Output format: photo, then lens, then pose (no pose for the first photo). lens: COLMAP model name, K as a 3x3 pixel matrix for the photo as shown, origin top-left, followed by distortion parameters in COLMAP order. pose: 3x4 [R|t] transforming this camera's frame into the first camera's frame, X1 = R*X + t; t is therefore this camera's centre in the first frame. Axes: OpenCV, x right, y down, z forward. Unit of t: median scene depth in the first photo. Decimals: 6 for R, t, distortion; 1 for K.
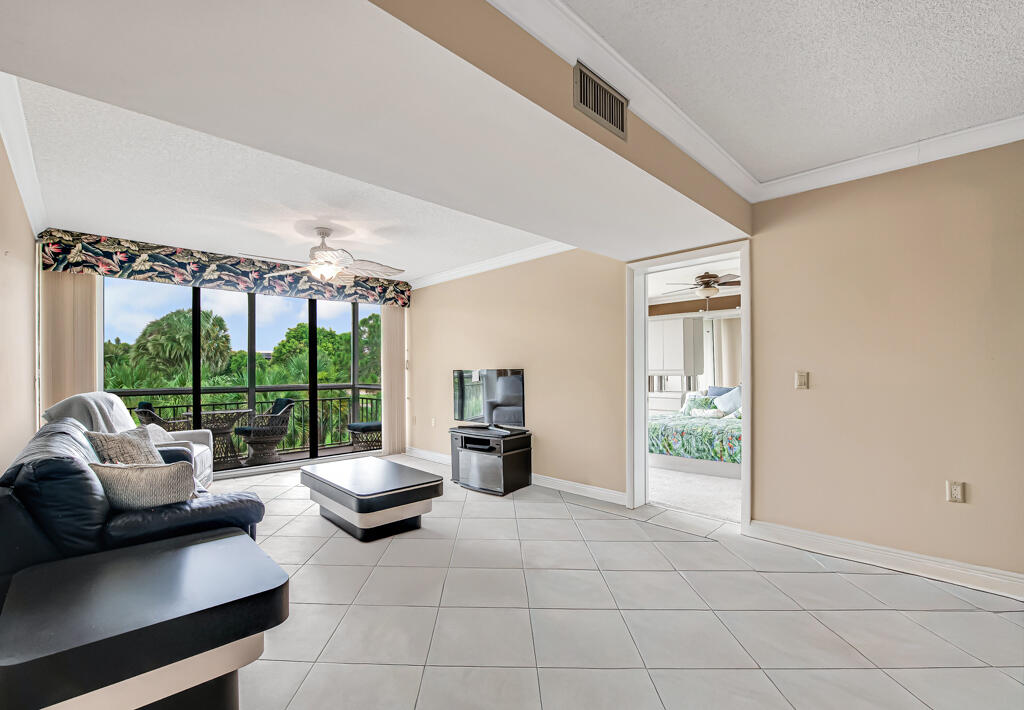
lens RADIAL K [[439.3, 0, 474.1], [0, 439.3, 370.6], [0, 0, 1]] dist [-0.013519, -0.002283]
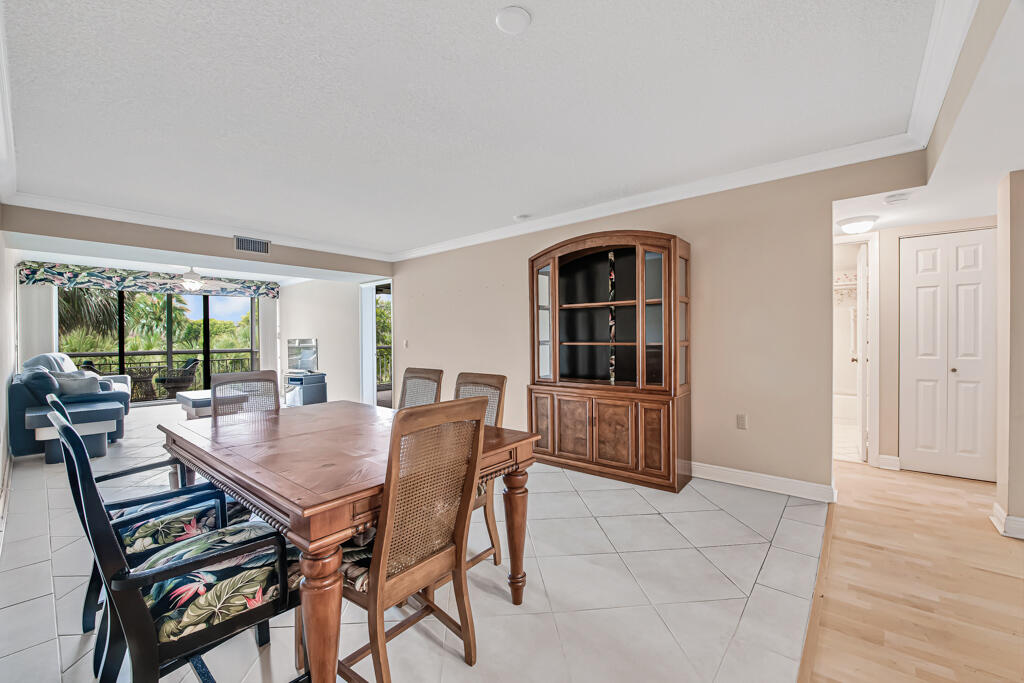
lens RADIAL K [[423.4, 0, 515.1], [0, 423.4, 339.7], [0, 0, 1]] dist [-0.015175, -0.001490]
pose [[0.991903, -0.002881, 0.126969, 0.715363], [0.002464, 0.999991, 0.003441, -0.004067], [-0.126977, -0.003100, 0.991901, -0.837283]]
